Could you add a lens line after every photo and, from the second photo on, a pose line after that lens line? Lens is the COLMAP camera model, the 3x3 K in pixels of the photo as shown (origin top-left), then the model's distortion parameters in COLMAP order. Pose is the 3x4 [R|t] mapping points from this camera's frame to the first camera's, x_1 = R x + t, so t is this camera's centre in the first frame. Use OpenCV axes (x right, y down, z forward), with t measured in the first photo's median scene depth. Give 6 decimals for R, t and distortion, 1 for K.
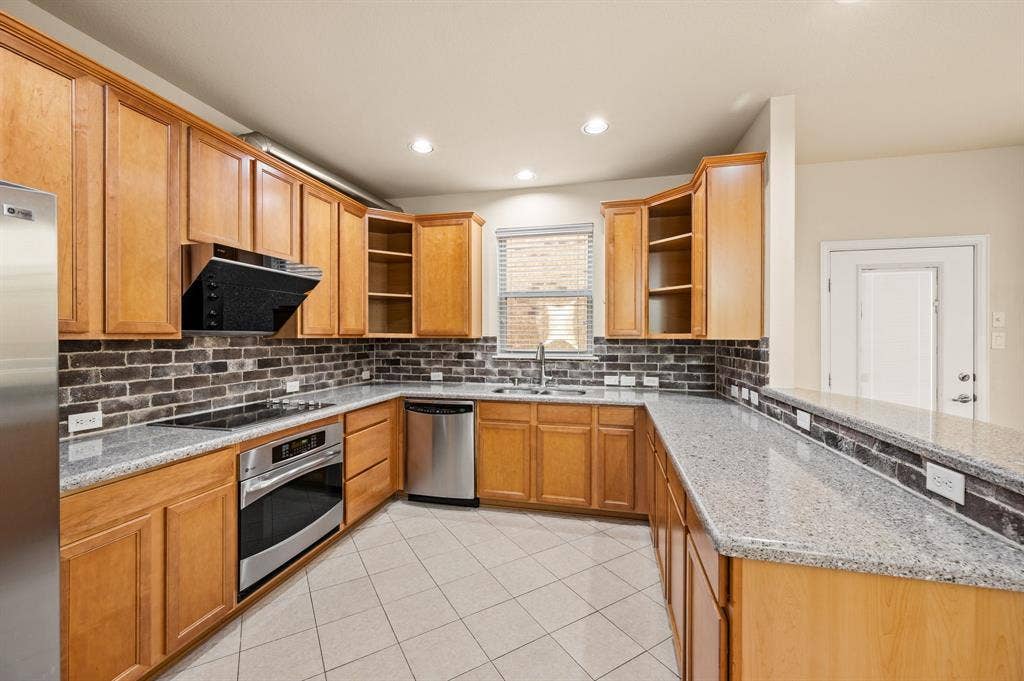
lens RADIAL K [[396.6, 0, 508.3], [0, 396.6, 339.7], [0, 0, 1]] dist [0.002339, 0.000358]
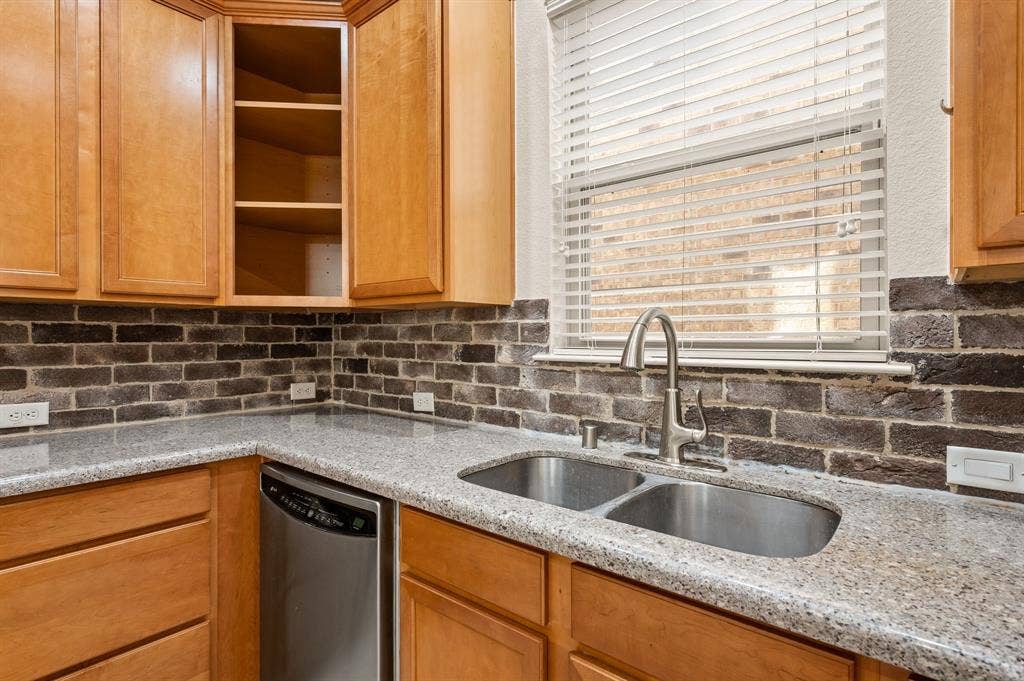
lens RADIAL K [[506.5, 0, 502.5], [0, 506.5, 338.9], [0, 0, 1]] dist [0.003057, -0.001240]
pose [[0.890523, 0.000071, -0.454938, 0.169123], [-0.001337, 0.999996, -0.002460, 0.034696], [0.454936, 0.002798, 0.890520, 0.714808]]
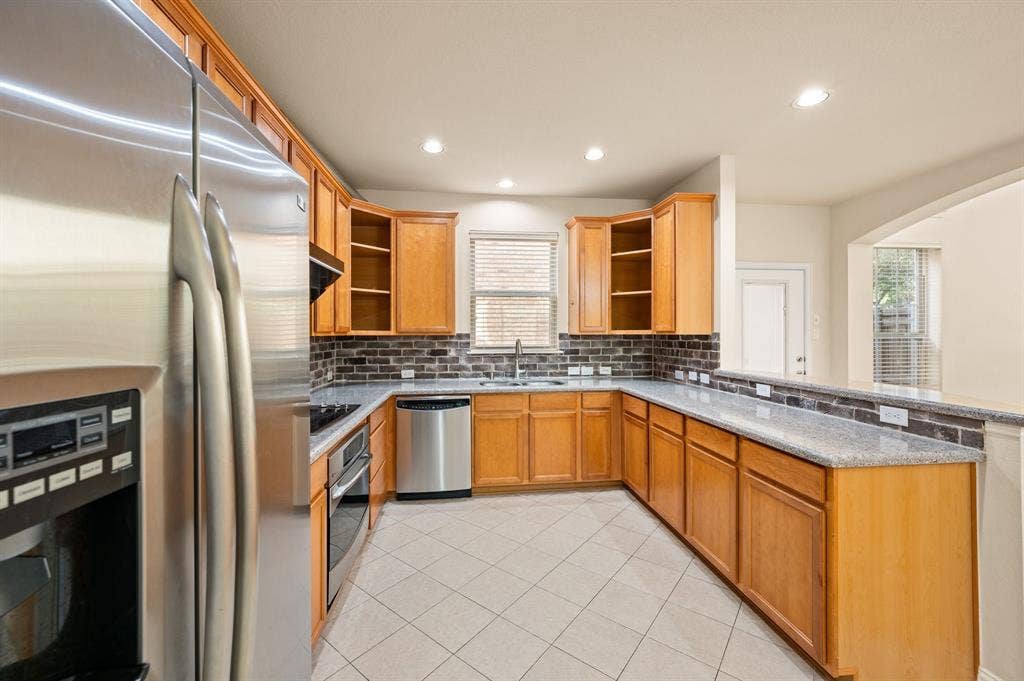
lens RADIAL K [[396.6, 0, 506.1], [0, 396.6, 335.8], [0, 0, 1]] dist [0.002339, 0.000358]
pose [[0.941744, -0.007318, 0.336250, -0.356372], [0.008324, 0.999964, -0.001549, 0.000870], [-0.336227, 0.004258, 0.941771, -0.018434]]
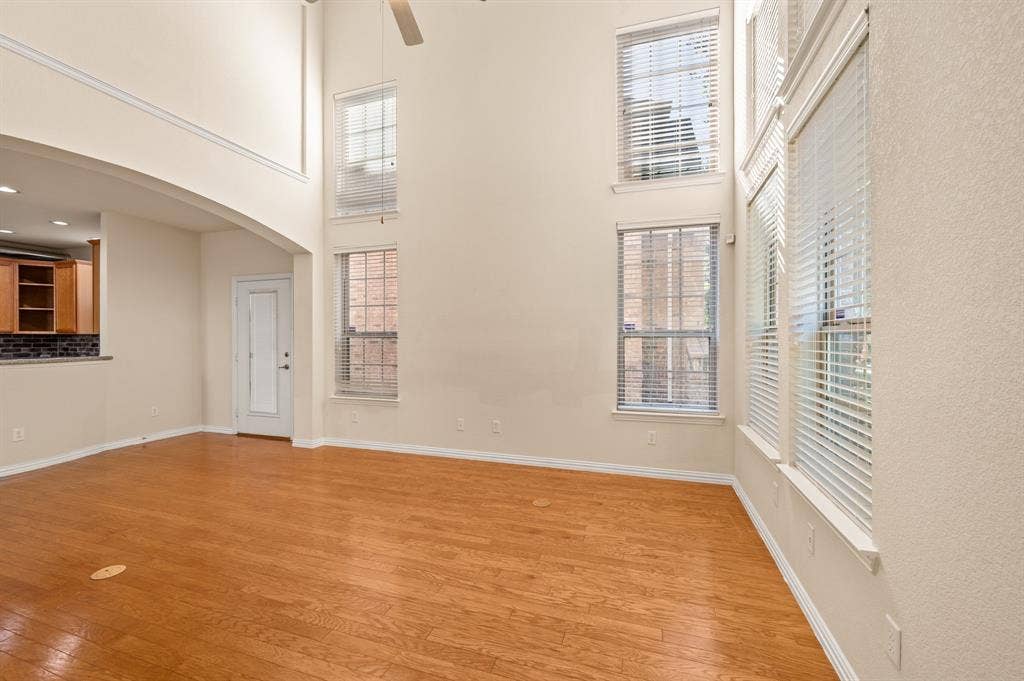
lens RADIAL K [[422.4, 0, 508.7], [0, 422.4, 335.3], [0, 0, 1]] dist [-0.003325, -0.000458]
pose [[0.995150, -0.006083, -0.098180, 2.189688], [0.005333, 0.999955, -0.007900, 0.029569], [0.098224, 0.007338, 0.995137, -0.697530]]
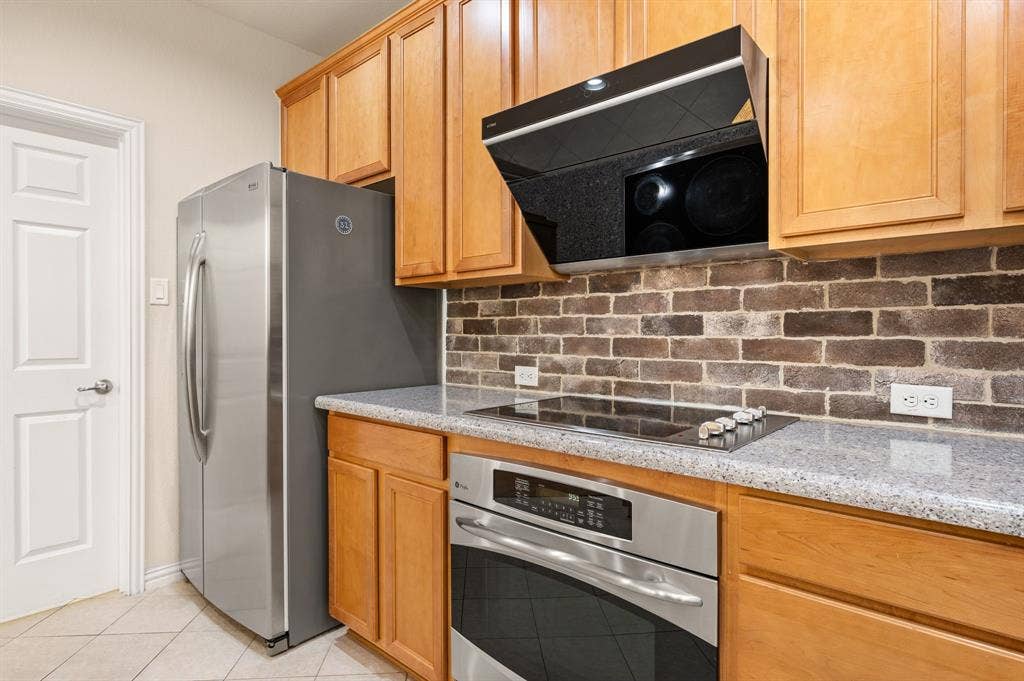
lens RADIAL K [[537.5, 0, 513.0], [0, 537.5, 338.0], [0, 0, 1]] dist [-0.004598, -0.000476]
pose [[-0.469105, 0.007013, -0.883115, 0.005328], [-0.005336, 0.999928, 0.010776, 0.061251], [0.883126, 0.009767, -0.469034, 0.874449]]
